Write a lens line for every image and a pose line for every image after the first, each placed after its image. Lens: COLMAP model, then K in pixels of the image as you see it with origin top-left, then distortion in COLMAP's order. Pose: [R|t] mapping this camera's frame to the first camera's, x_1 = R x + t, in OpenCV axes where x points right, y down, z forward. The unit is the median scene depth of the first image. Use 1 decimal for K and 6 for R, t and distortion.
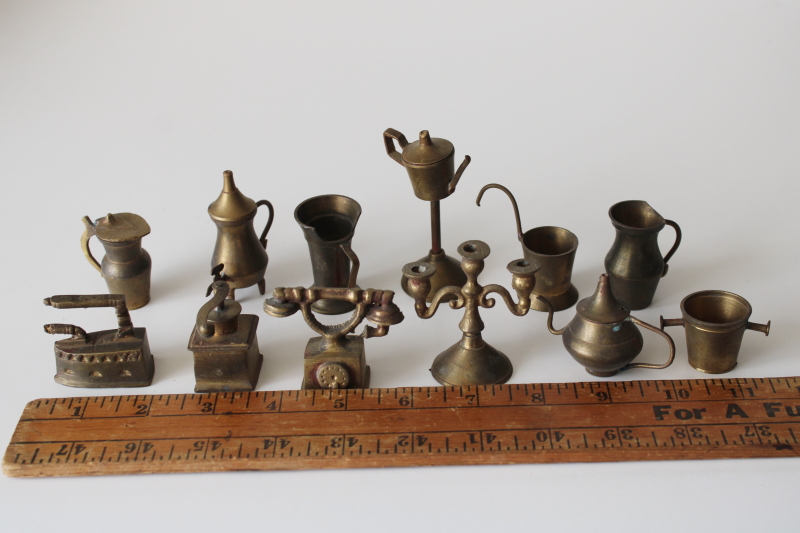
lens RADIAL K [[1264.4, 0, 398.2], [0, 1264.4, 305.4], [0, 0, 1]] dist [-0.009810, 0.072406]
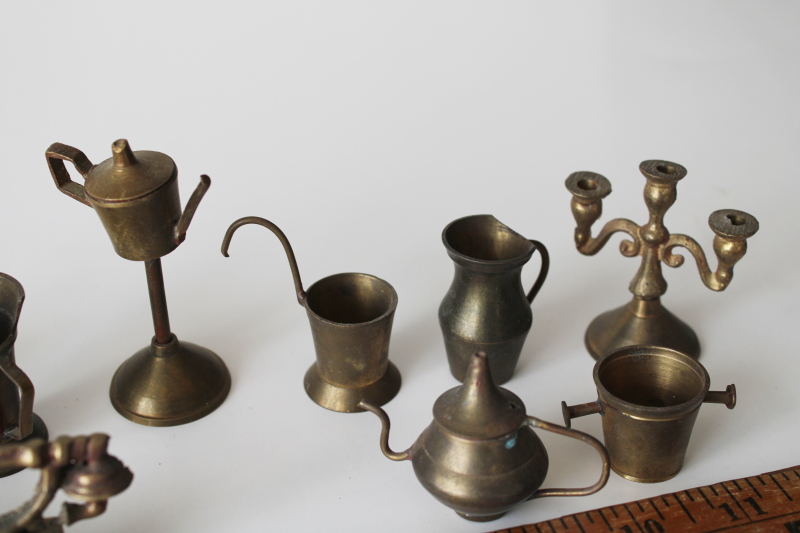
lens RADIAL K [[1264.4, 0, 398.2], [0, 1264.4, 305.4], [0, 0, 1]] dist [-0.009810, 0.072406]
pose [[0.958058, -0.140038, 0.250029, -0.011605], [0.140335, 0.989963, 0.016729, -0.057719], [-0.249862, 0.019060, 0.968094, 0.427587]]
